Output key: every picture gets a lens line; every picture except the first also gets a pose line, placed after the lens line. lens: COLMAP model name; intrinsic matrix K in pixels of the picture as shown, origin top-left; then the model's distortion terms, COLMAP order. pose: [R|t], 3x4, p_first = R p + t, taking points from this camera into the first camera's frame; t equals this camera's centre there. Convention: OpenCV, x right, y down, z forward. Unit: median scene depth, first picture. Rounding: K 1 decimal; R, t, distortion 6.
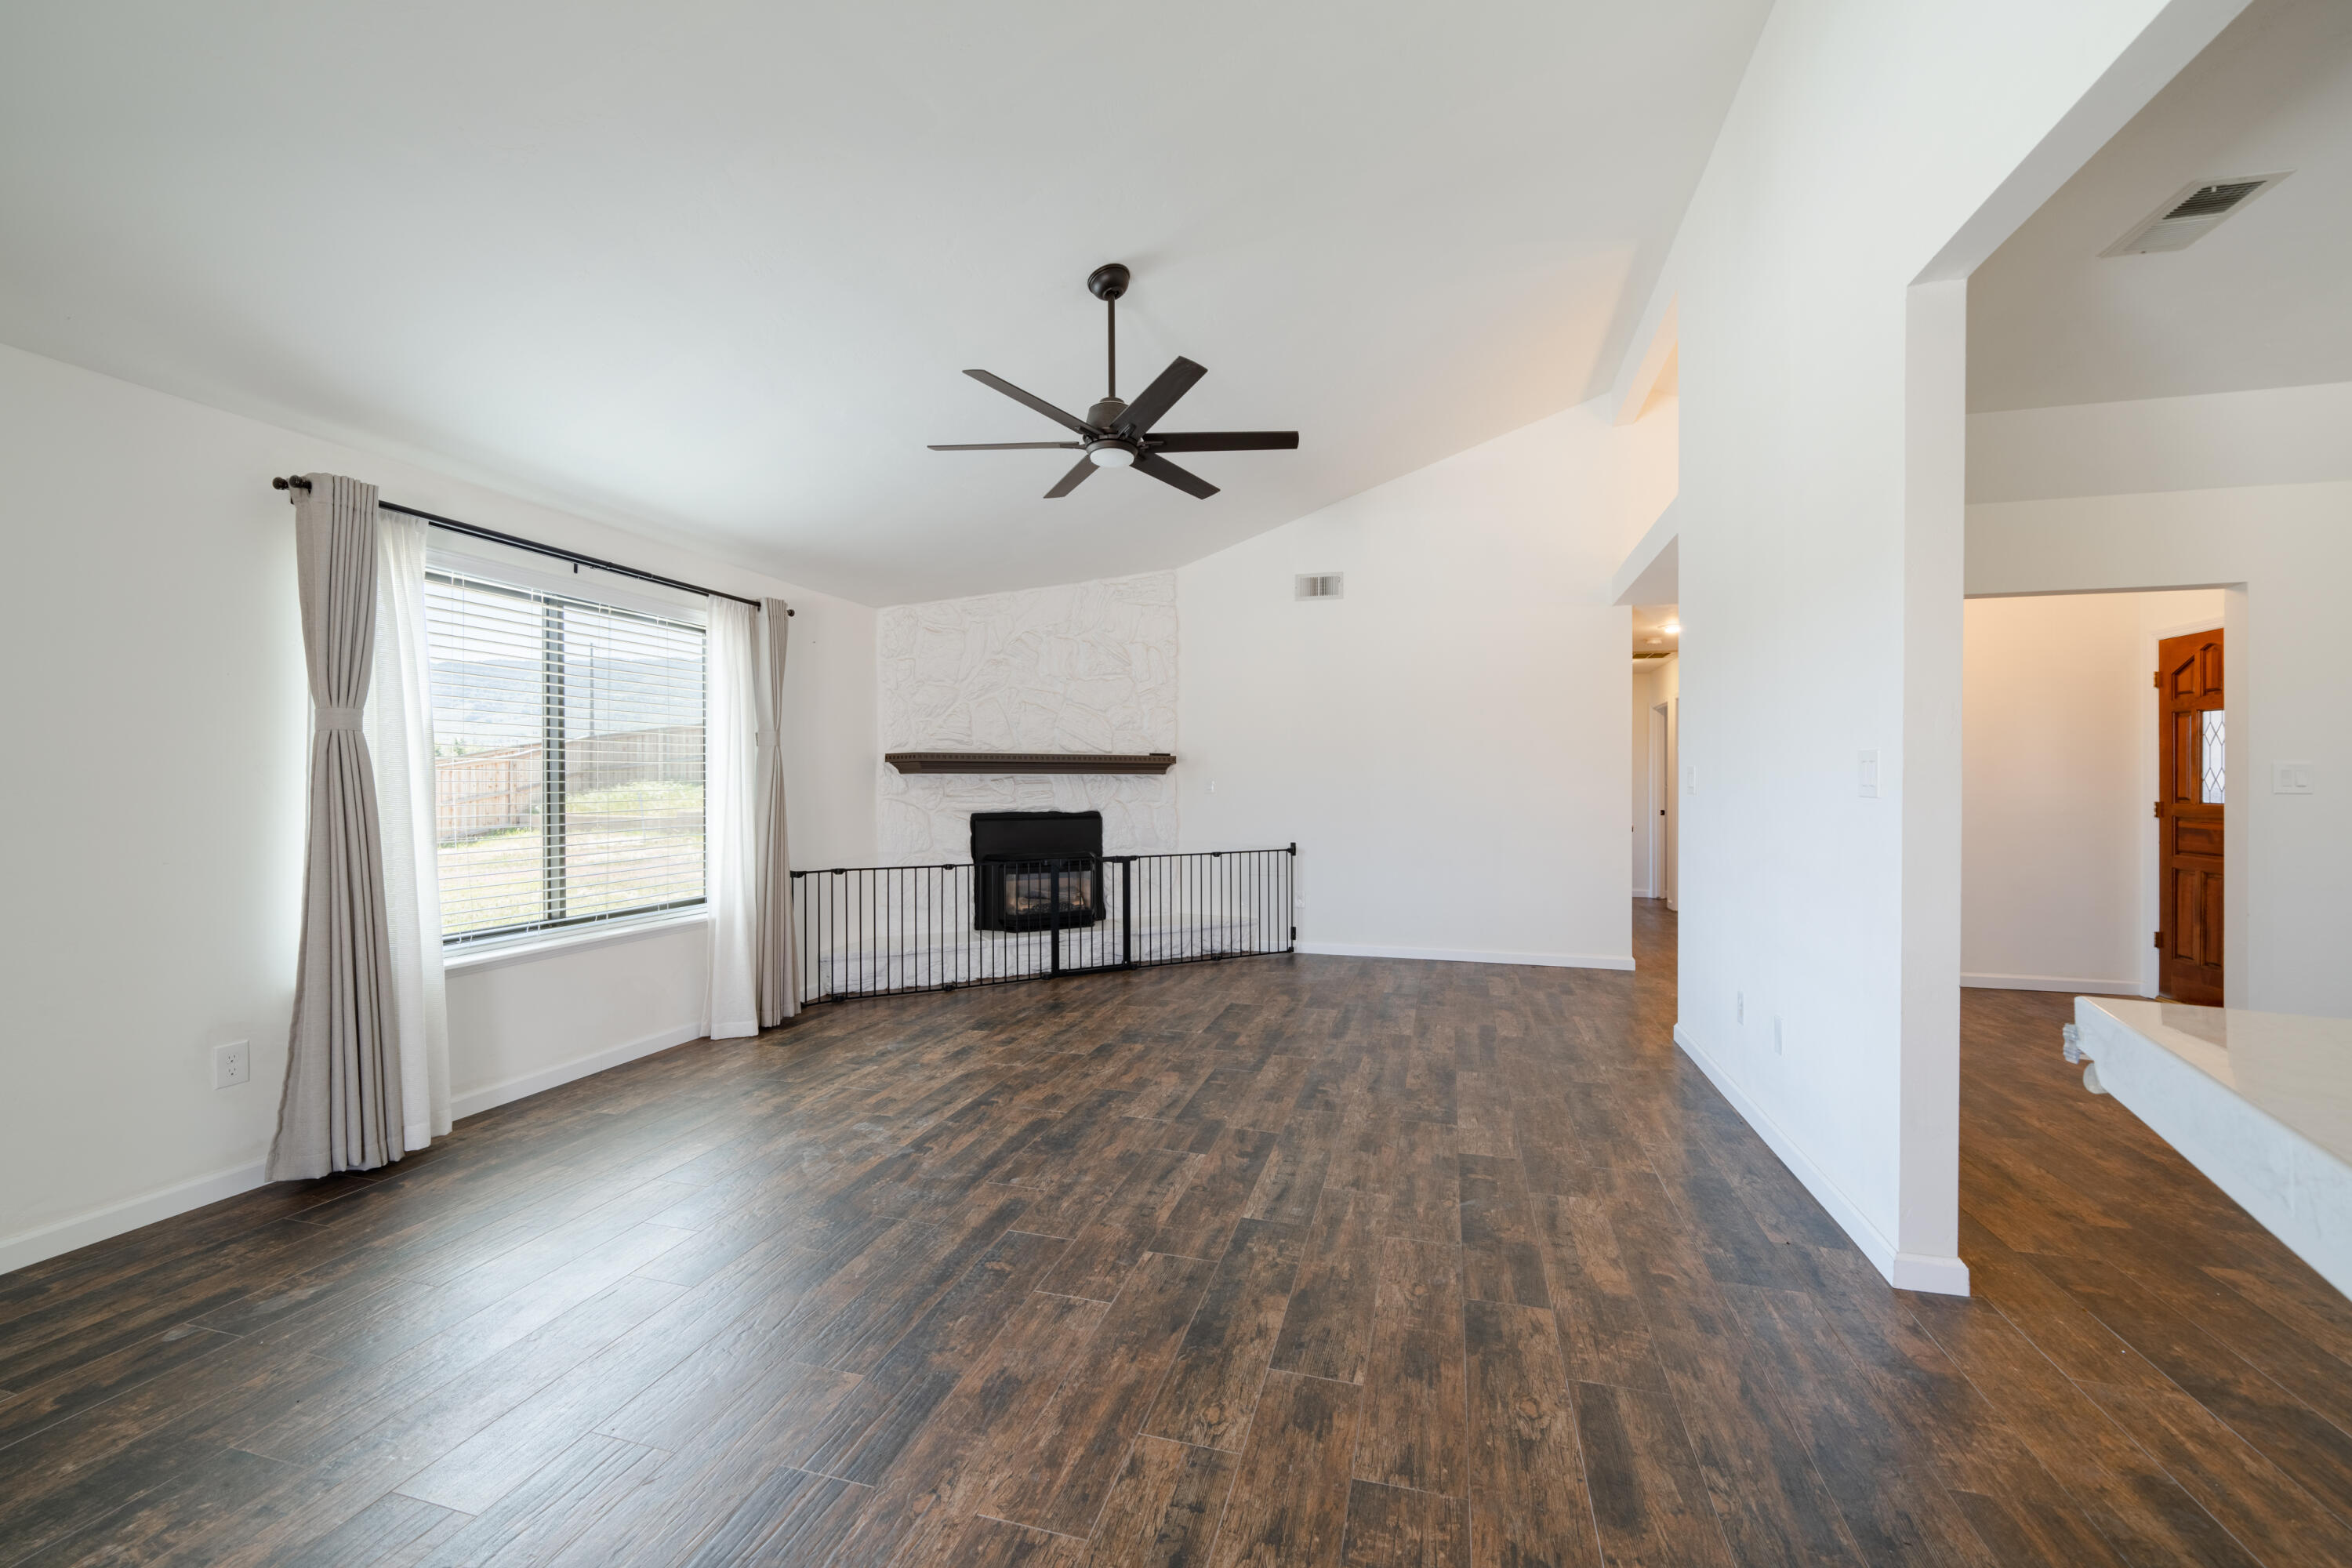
lens RADIAL K [[940.4, 0, 1200.3], [0, 940.4, 786.2], [0, 0, 1]] dist [-0.001293, 0.000592]
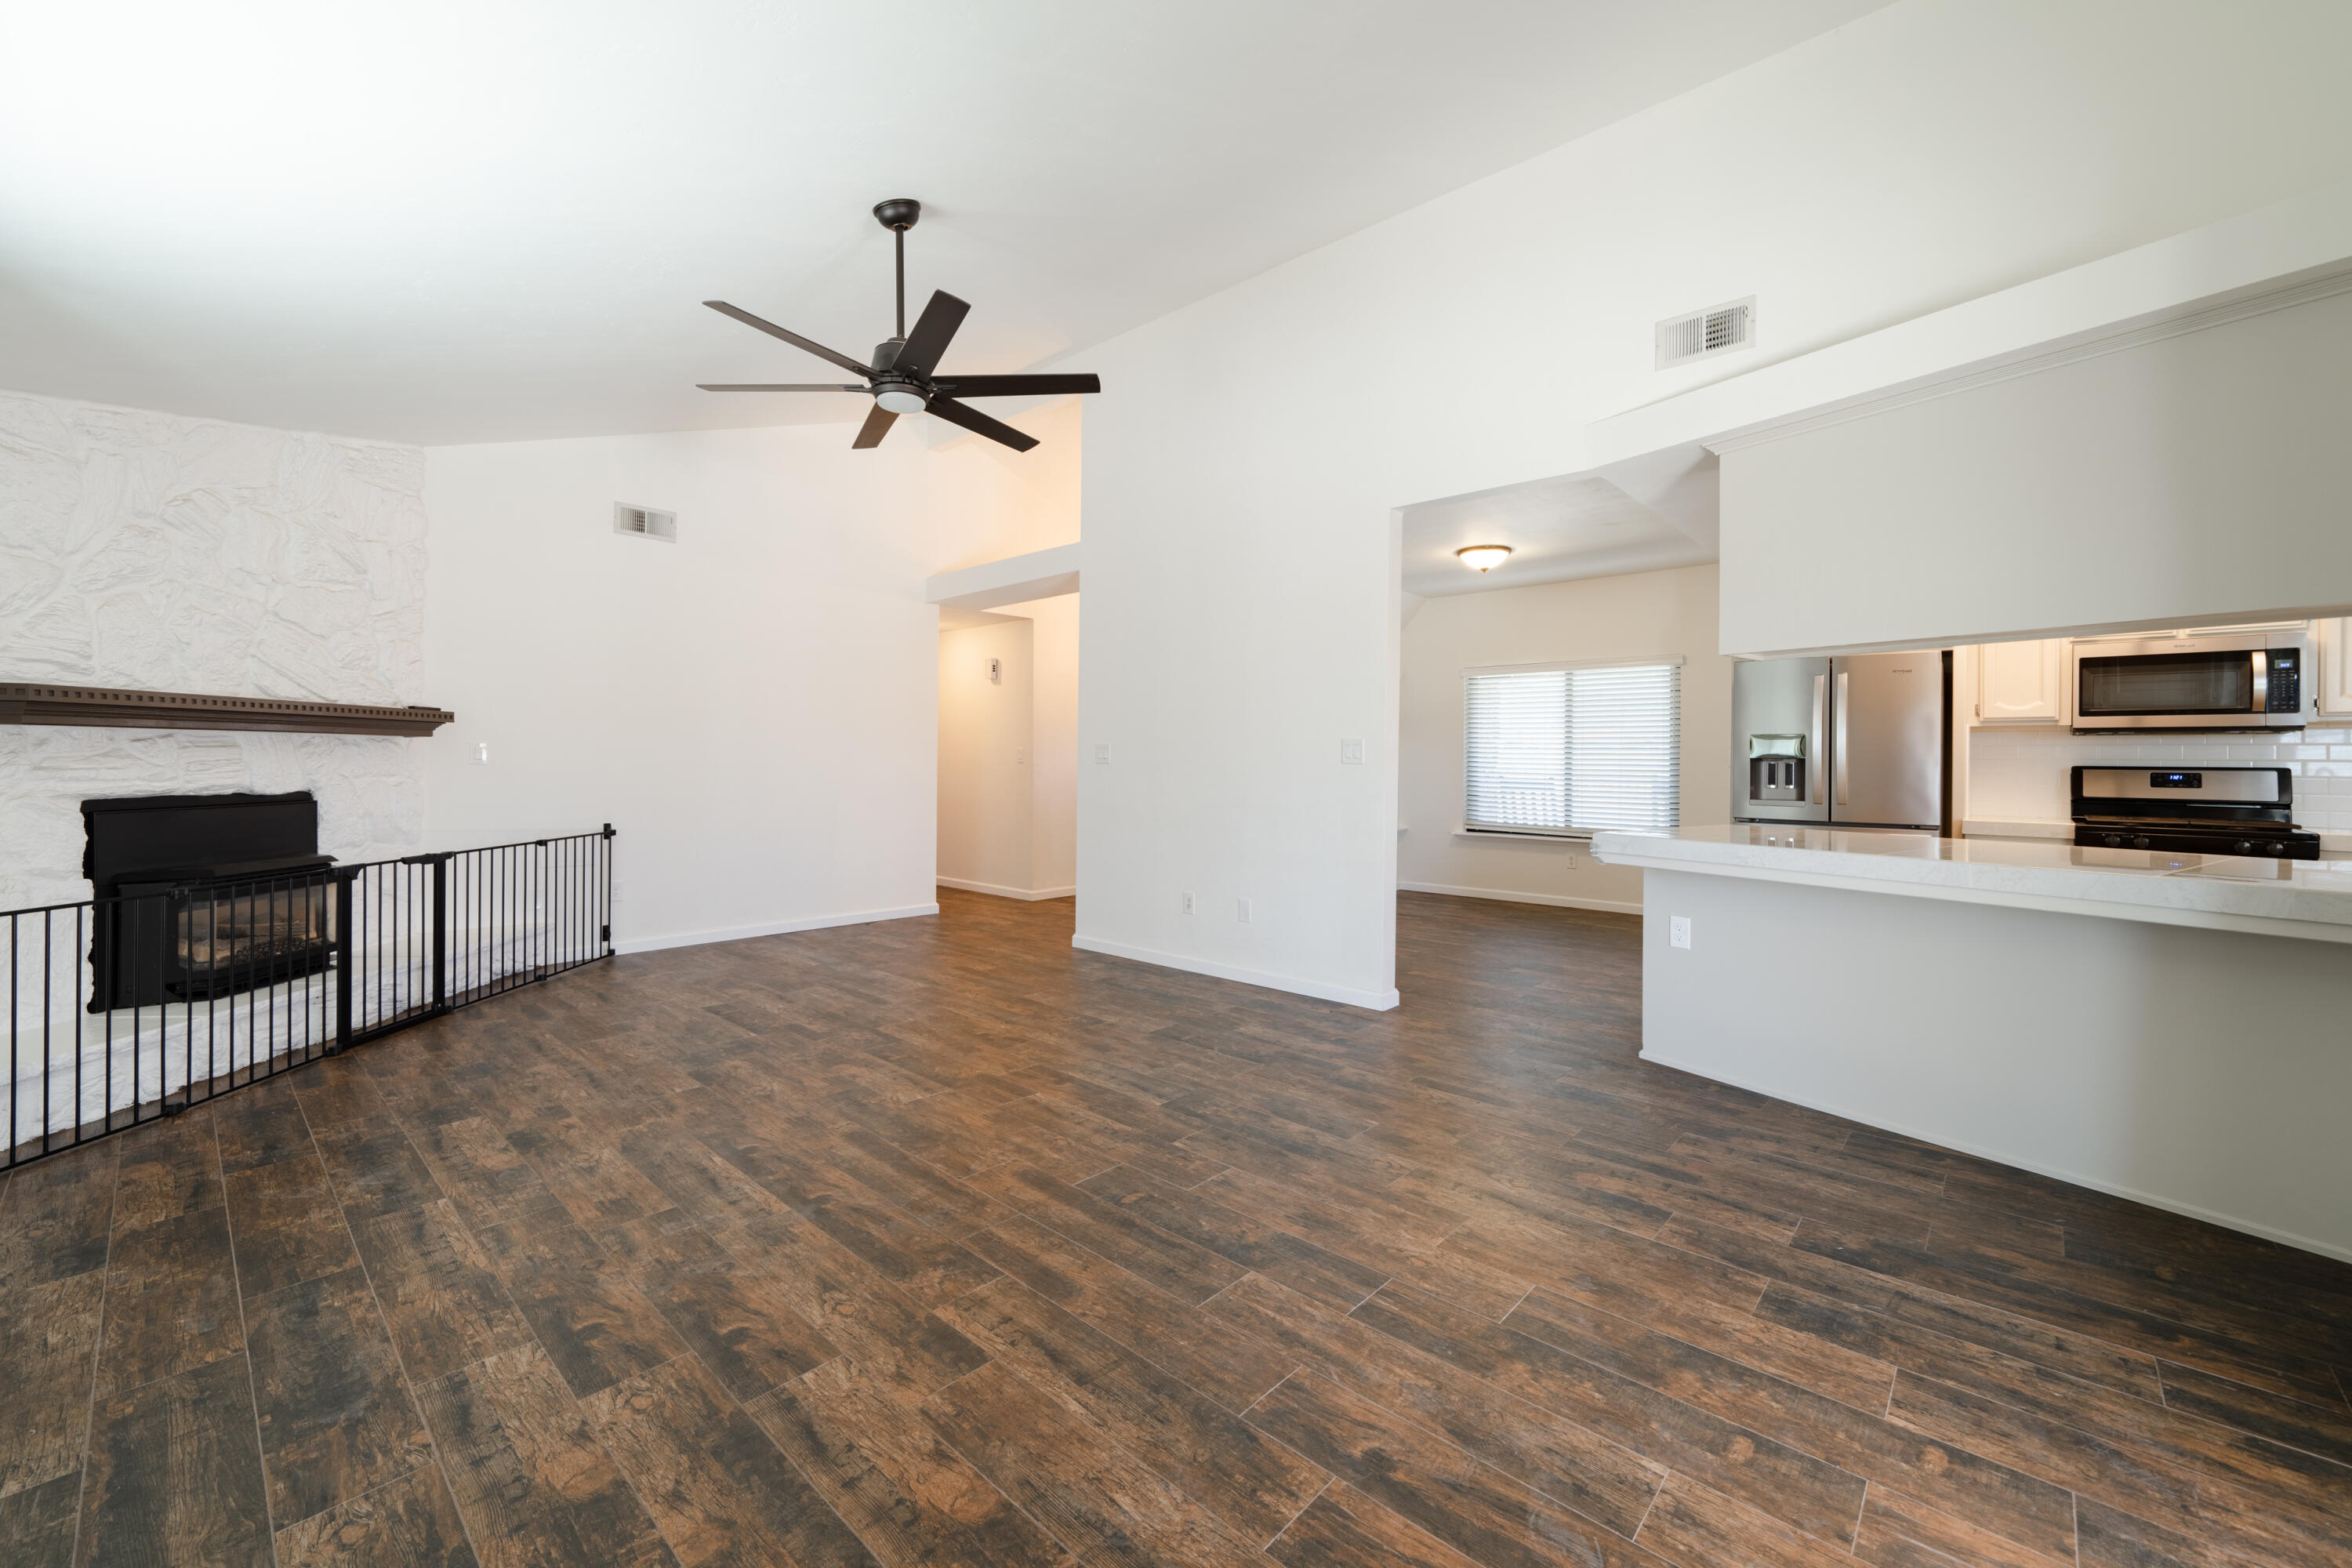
lens RADIAL K [[940.4, 0, 1198.3], [0, 940.4, 766.2], [0, 0, 1]] dist [-0.001293, 0.000592]
pose [[0.432024, -0.000881, 0.901862, -0.656122], [-0.005564, 0.999978, 0.003642, 0.005068], [-0.901845, -0.006591, 0.432009, 0.264750]]
